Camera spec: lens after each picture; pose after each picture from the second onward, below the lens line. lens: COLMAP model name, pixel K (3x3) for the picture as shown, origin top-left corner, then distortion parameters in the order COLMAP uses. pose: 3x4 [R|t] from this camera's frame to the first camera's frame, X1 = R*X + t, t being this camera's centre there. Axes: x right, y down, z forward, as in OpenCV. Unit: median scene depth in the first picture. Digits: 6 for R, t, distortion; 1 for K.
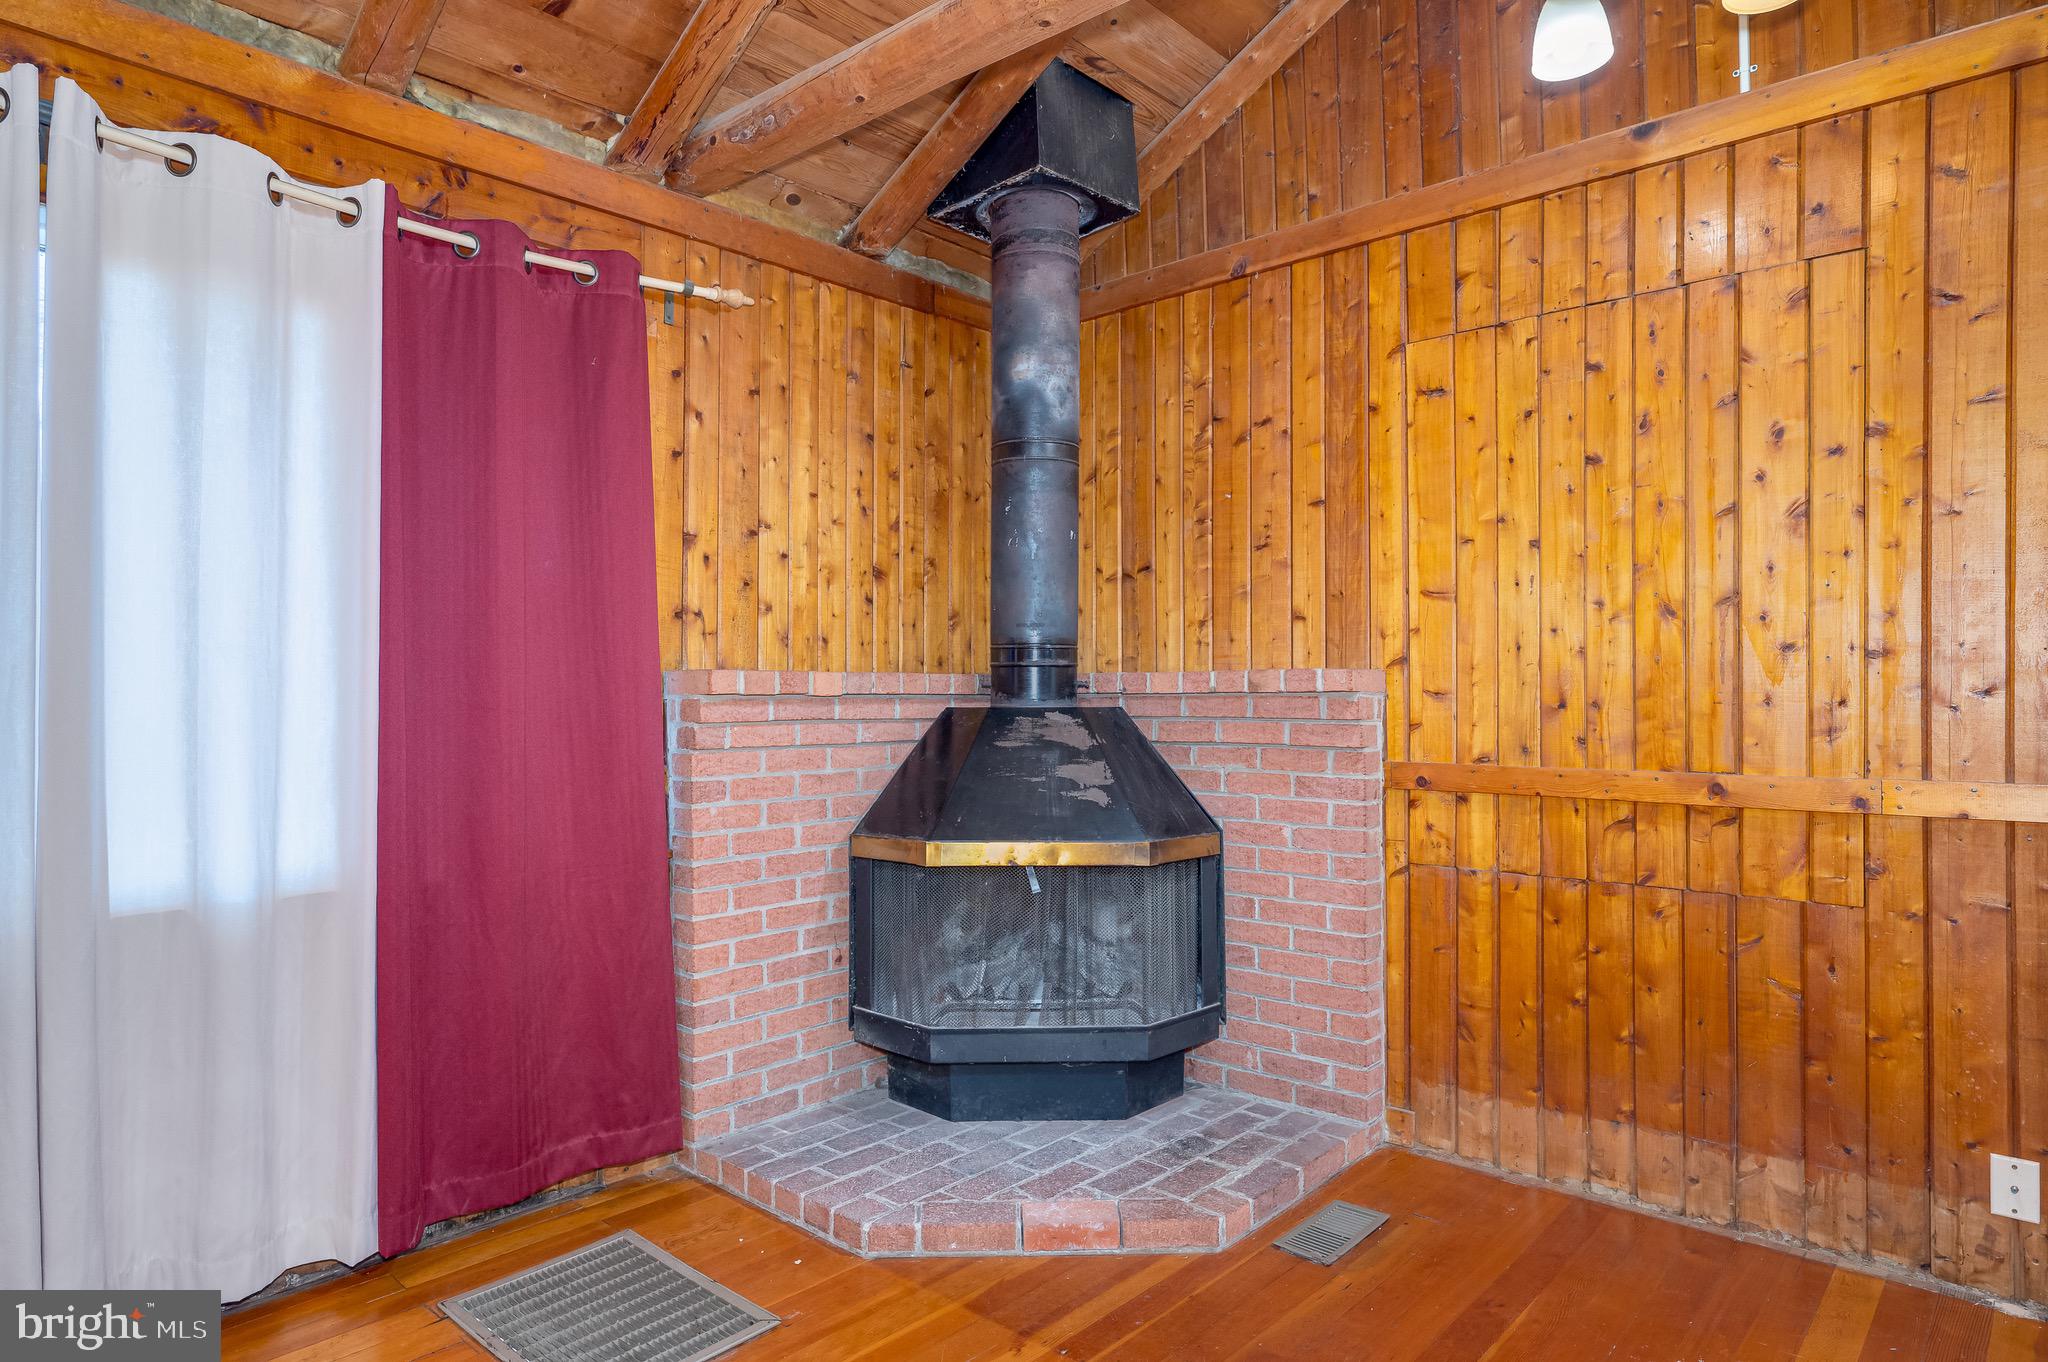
lens RADIAL K [[1187.5, 0, 1025.8], [0, 1187.5, 692.7], [0, 0, 1]] dist [-0.001631, -0.000542]
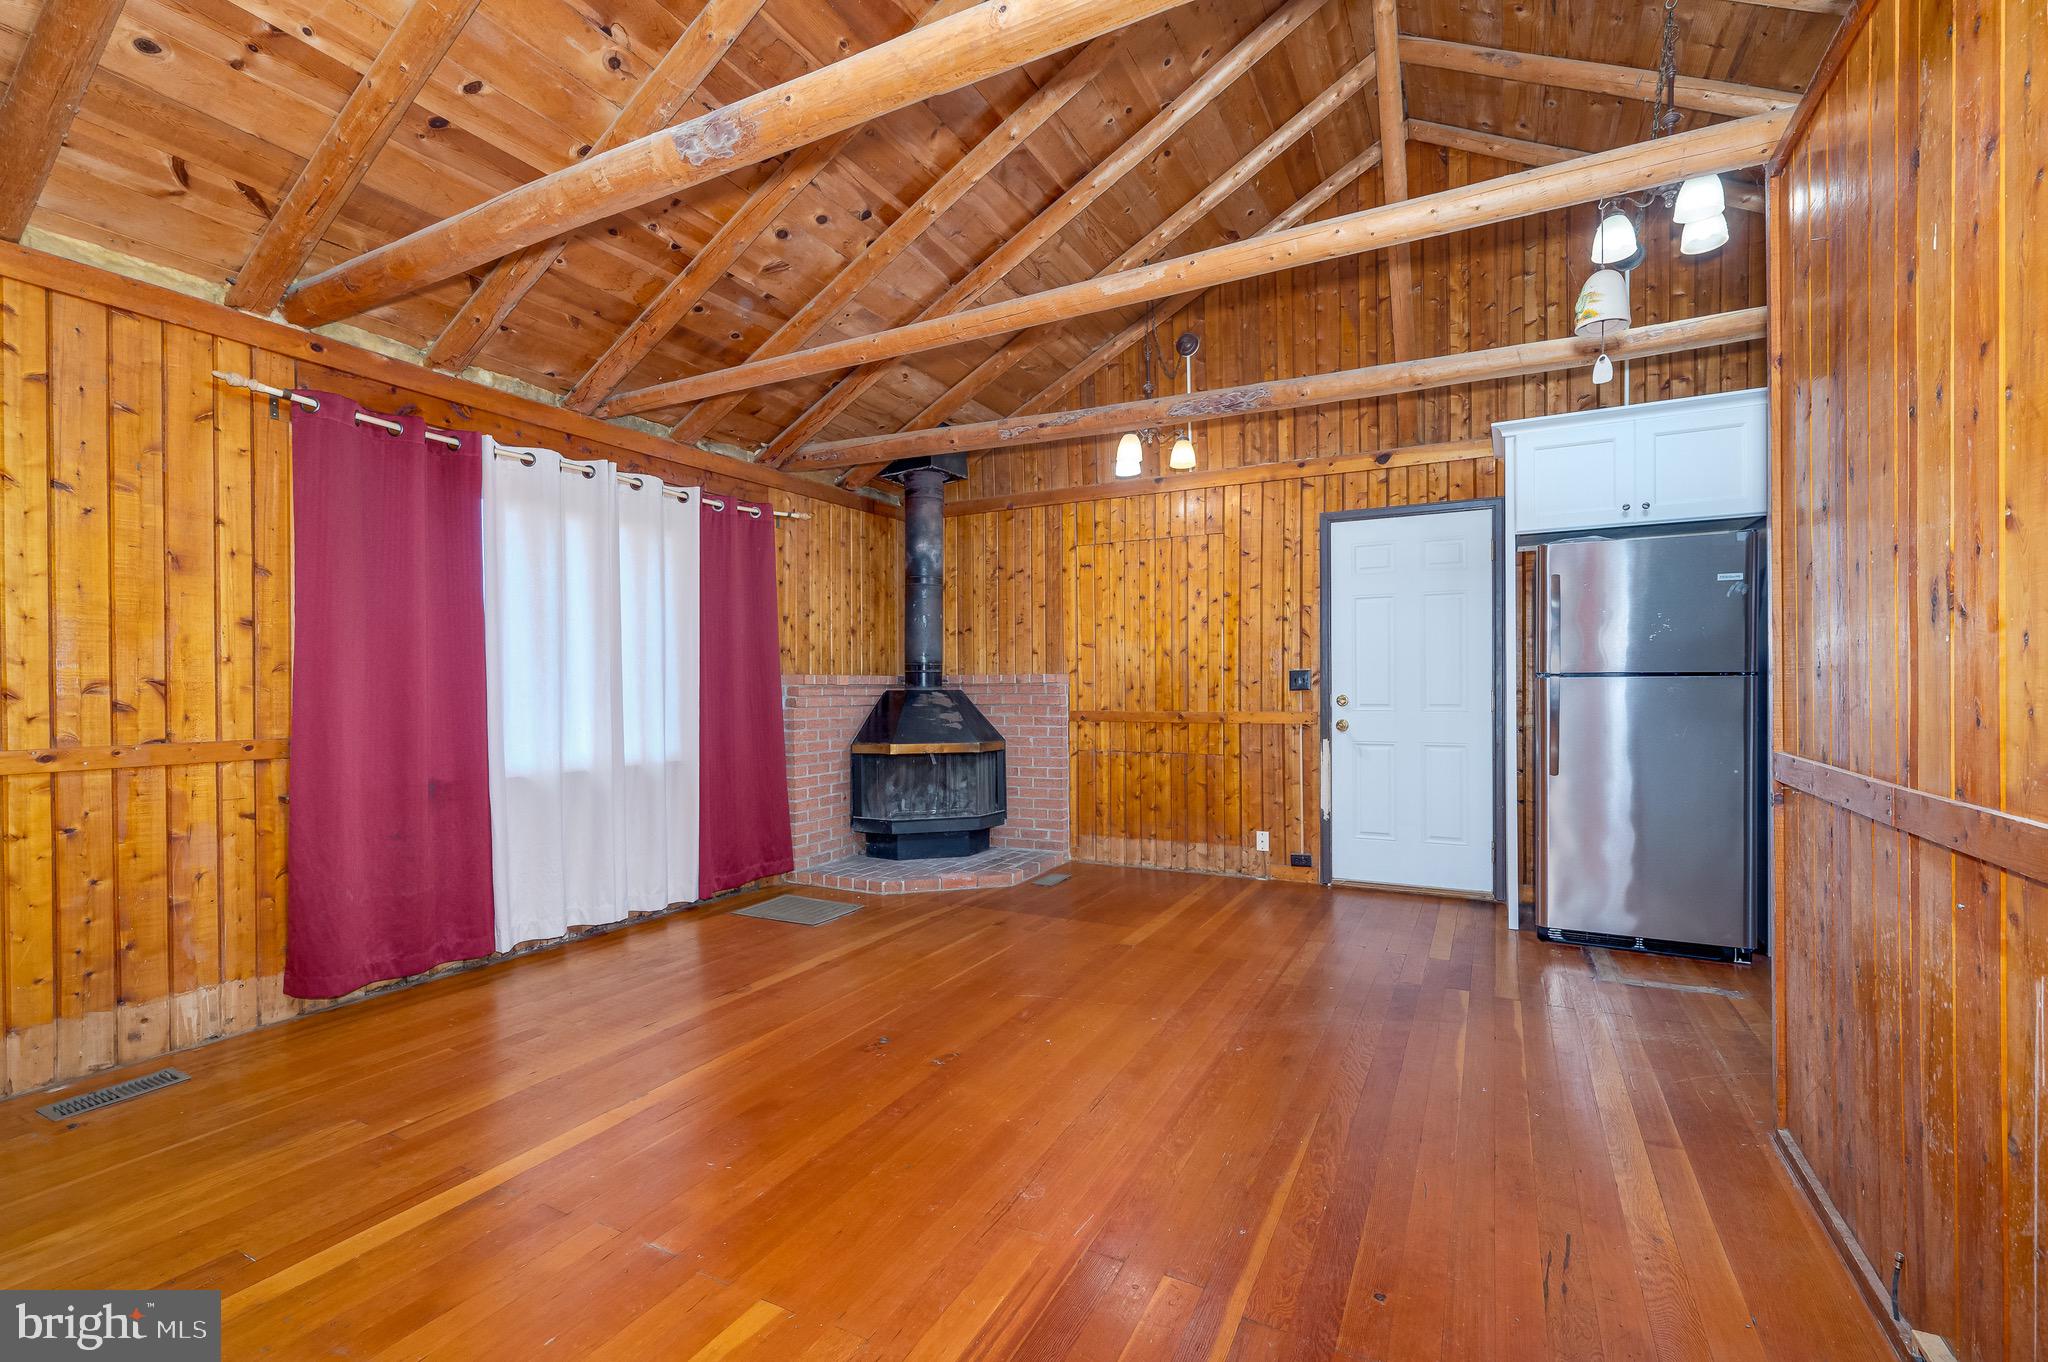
lens RADIAL K [[889.5, 0, 1029.4], [0, 889.5, 693.9], [0, 0, 1]] dist [0.000091, 0.000114]
pose [[0.968704, -0.005084, 0.248168, -0.254509], [0.003088, 0.999960, 0.008430, 0.006282], [-0.248201, -0.007400, 0.968680, -0.831429]]
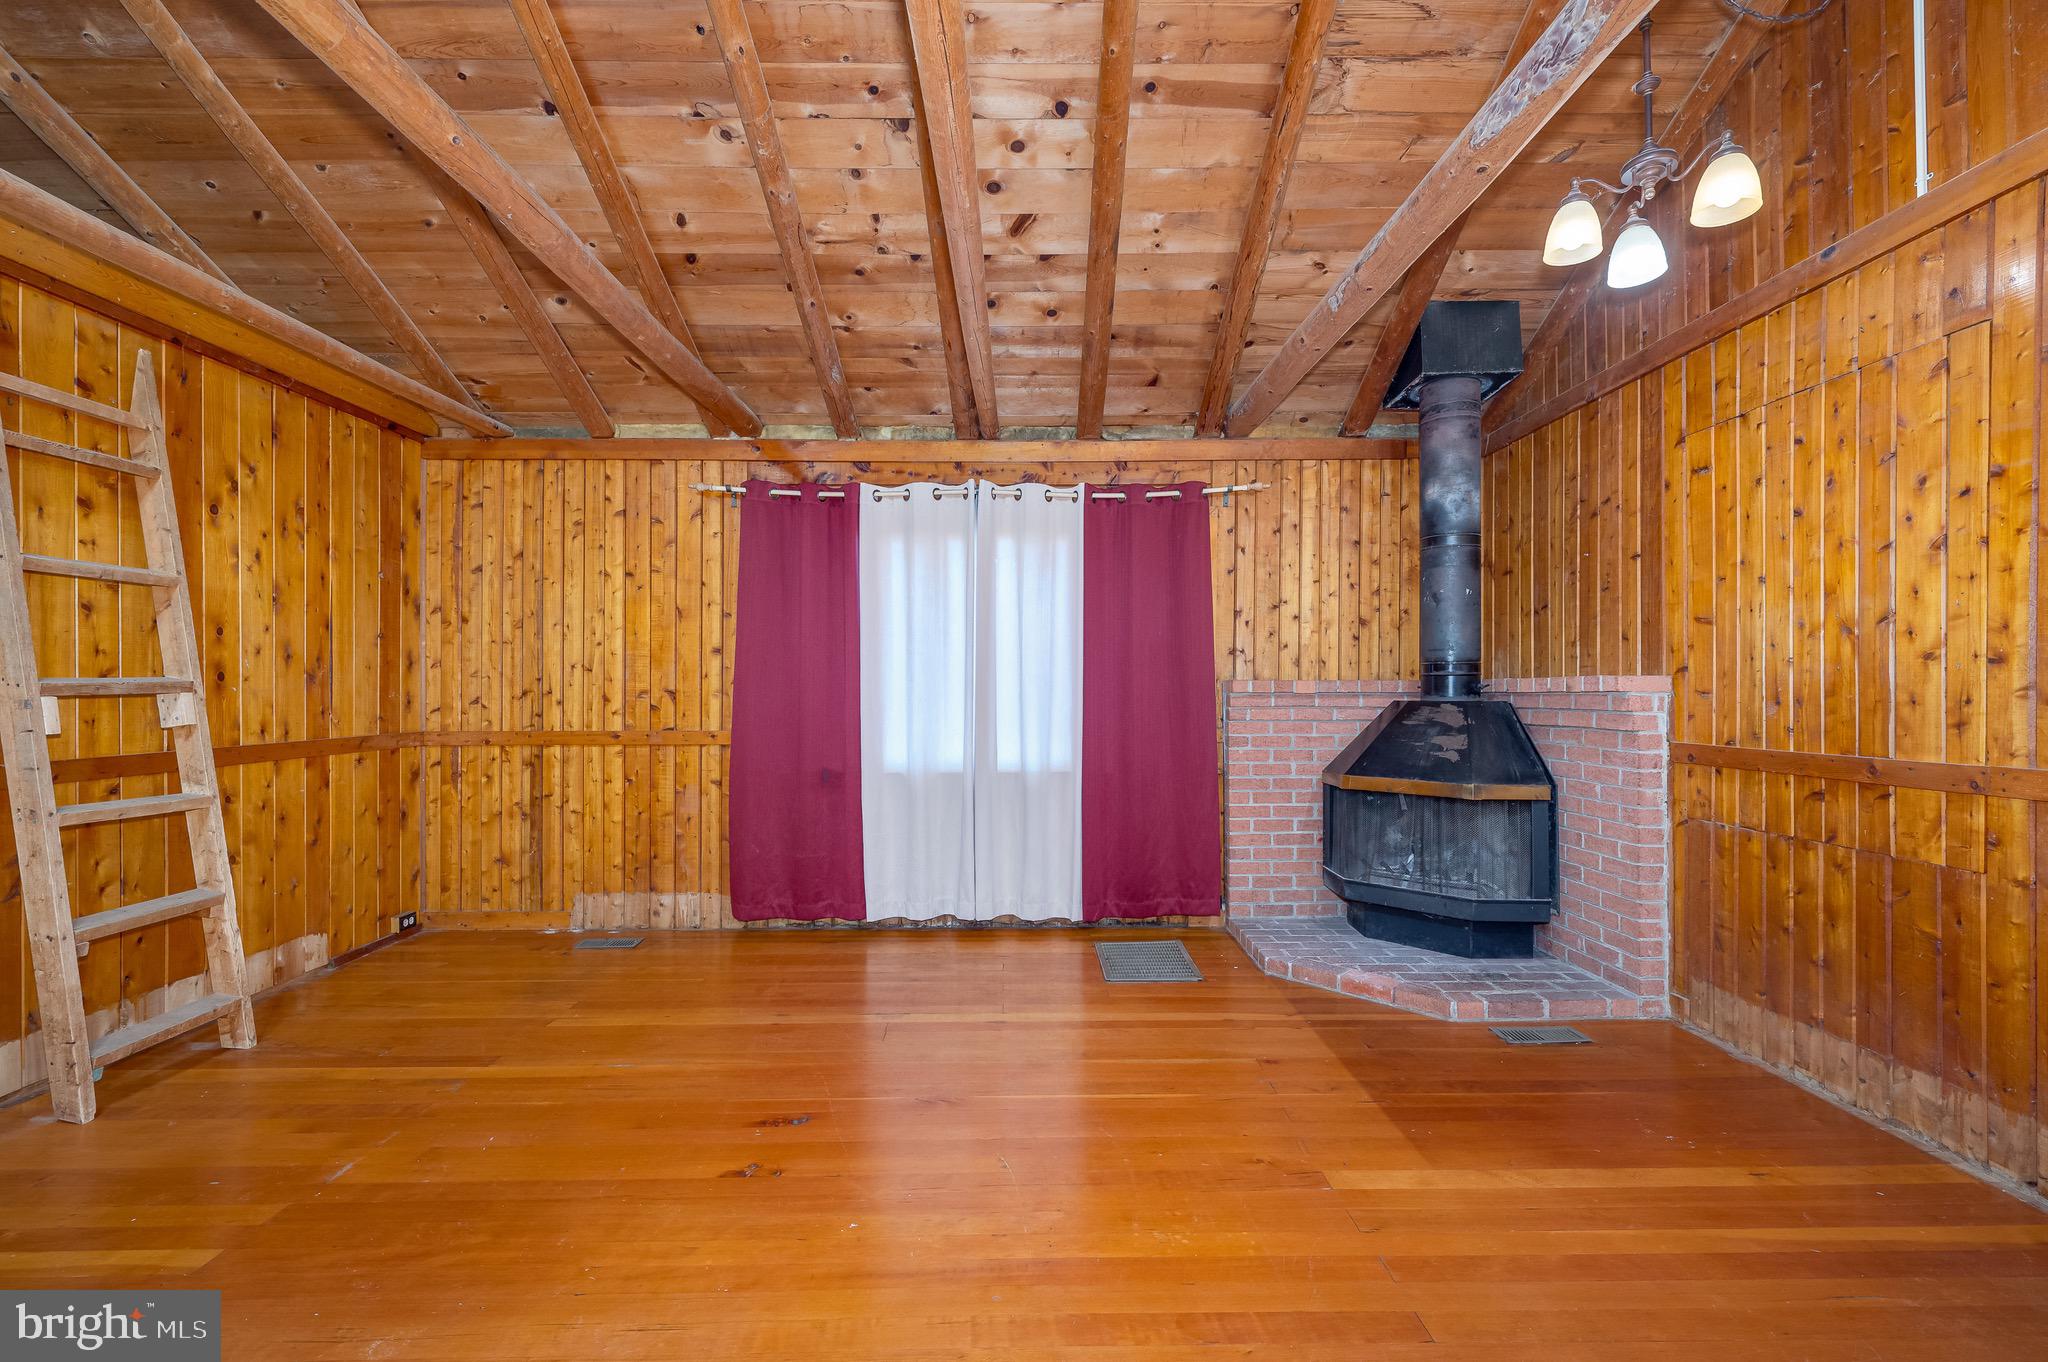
lens RADIAL K [[889.5, 0, 1029.4], [0, 889.5, 693.9], [0, 0, 1]] dist [0.000091, 0.000114]
pose [[0.674329, 0.003016, -0.738425, 0.574542], [0.000800, 0.999988, 0.004815, -0.003692], [0.738430, -0.003838, 0.674319, -0.249372]]
